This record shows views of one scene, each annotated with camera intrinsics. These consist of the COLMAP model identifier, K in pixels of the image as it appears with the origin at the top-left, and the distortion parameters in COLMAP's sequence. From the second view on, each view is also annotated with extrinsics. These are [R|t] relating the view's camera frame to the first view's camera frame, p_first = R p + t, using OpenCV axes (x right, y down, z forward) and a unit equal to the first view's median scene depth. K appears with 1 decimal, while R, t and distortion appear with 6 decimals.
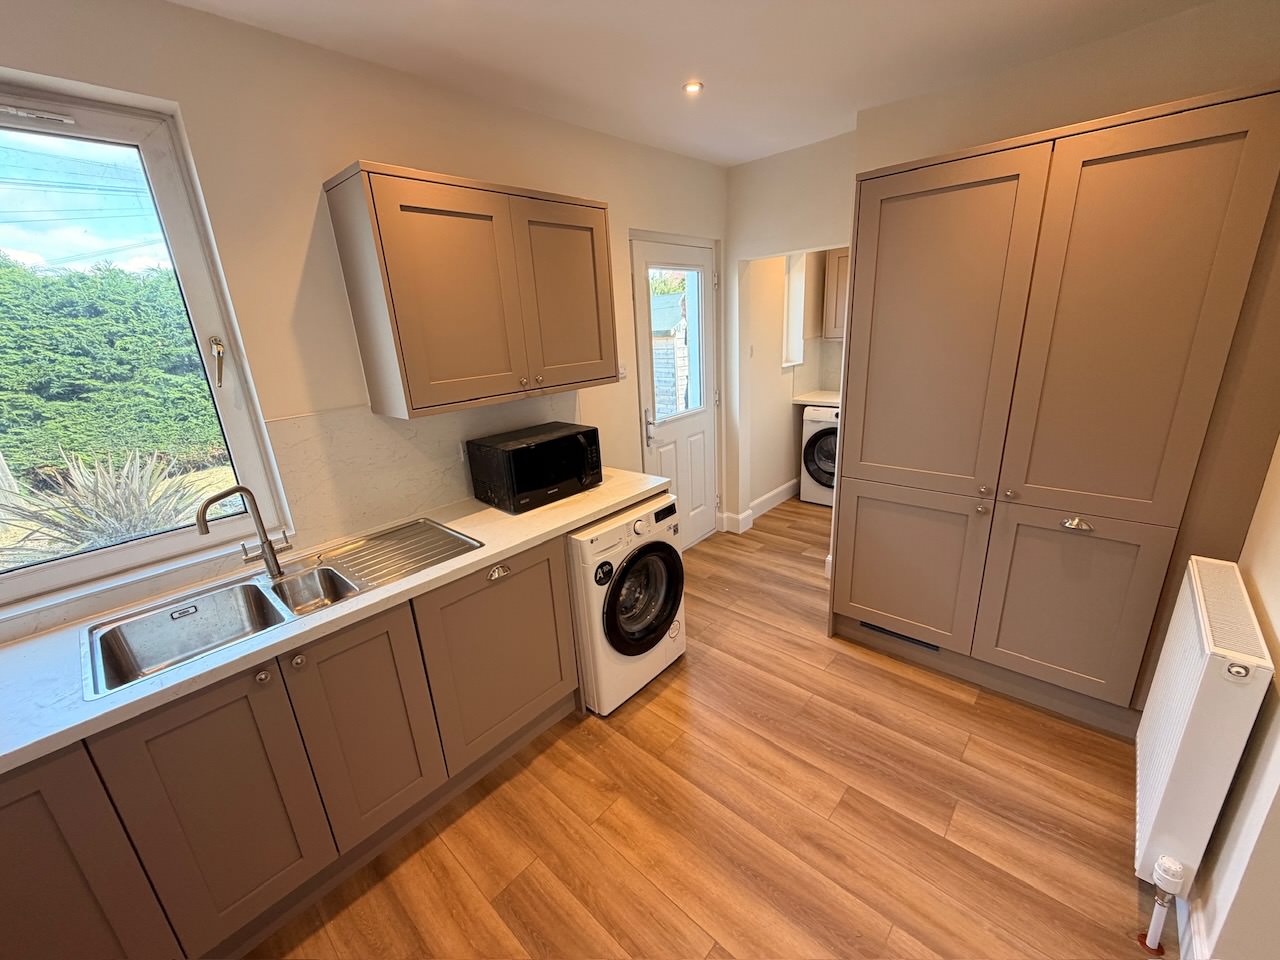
lens RADIAL K [[510.7, 0, 637.6], [0, 510.7, 479.6], [0, 0, 1]] dist [0.000922, -0.000215]
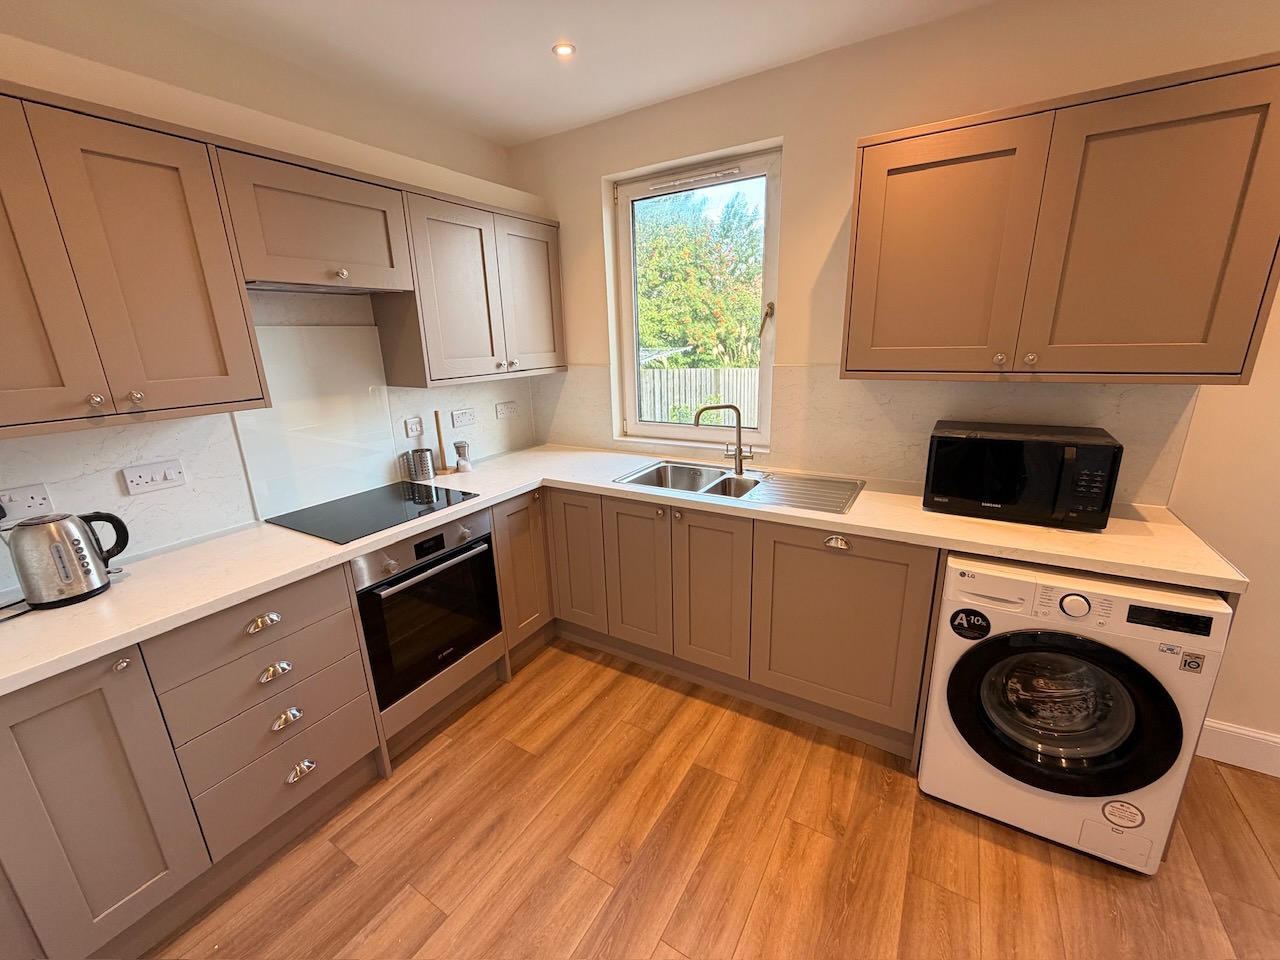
lens RADIAL K [[510.7, 0, 639.4], [0, 510.7, 480.5], [0, 0, 1]] dist [0.000922, -0.000215]
pose [[0.194442, 0.318140, -0.927890, 0.525388], [-0.269342, 0.926901, 0.261360, -0.085396], [0.943211, 0.199100, 0.265917, 0.343424]]
